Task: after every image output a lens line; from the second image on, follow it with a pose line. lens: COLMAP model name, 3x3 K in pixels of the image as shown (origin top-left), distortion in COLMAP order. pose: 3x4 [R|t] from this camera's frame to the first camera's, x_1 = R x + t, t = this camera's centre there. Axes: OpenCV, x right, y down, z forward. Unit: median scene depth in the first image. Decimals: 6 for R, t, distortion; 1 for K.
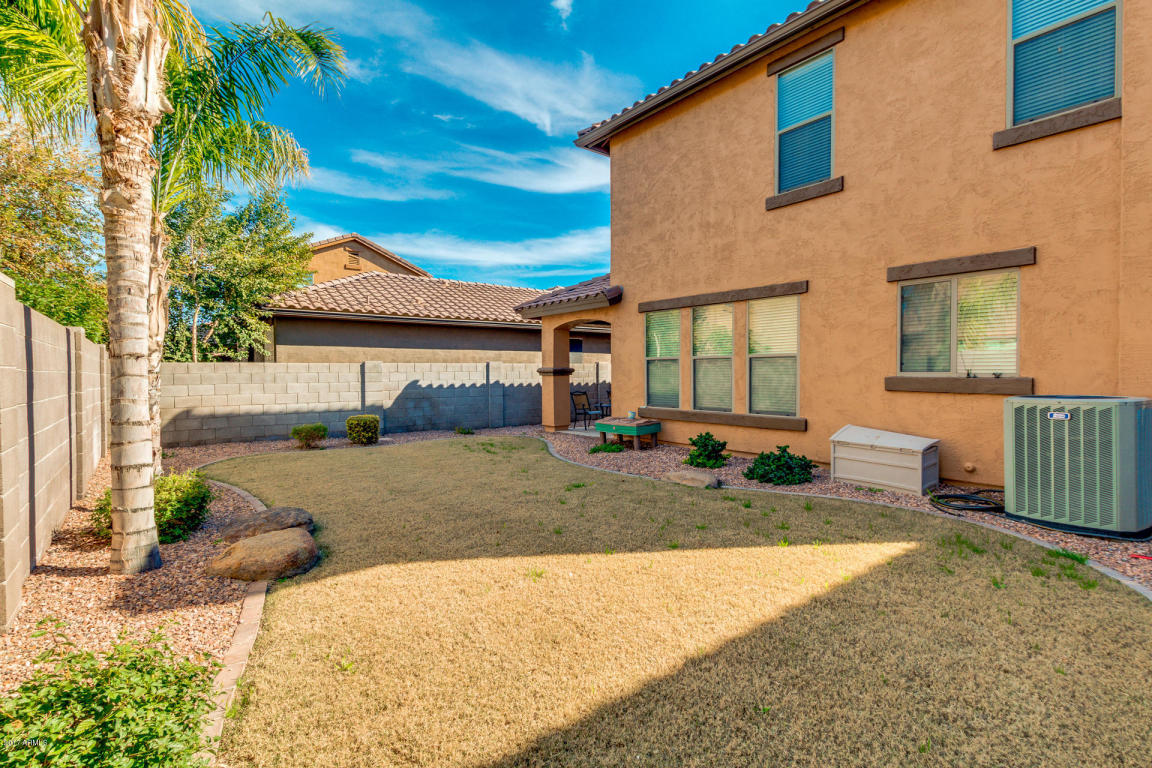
lens RADIAL K [[541.8, 0, 573.7], [0, 541.8, 374.9], [0, 0, 1]] dist [0.023032, -0.001459]
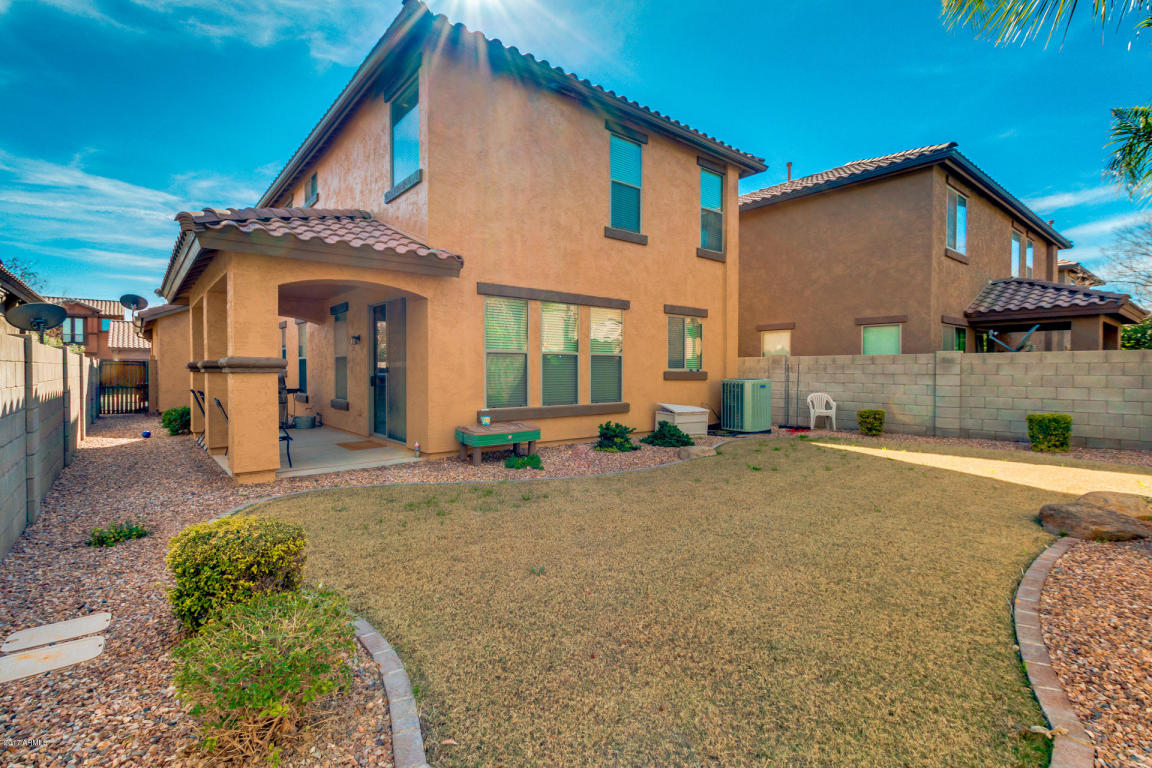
lens RADIAL K [[541.8, 0, 574.3], [0, 541.8, 367.6], [0, 0, 1]] dist [0.023032, -0.001459]
pose [[-0.009996, 0.012671, 0.999870, -0.824033], [0.009813, 0.999873, -0.012572, 0.008142], [-0.999902, 0.009686, -0.010119, 1.038660]]
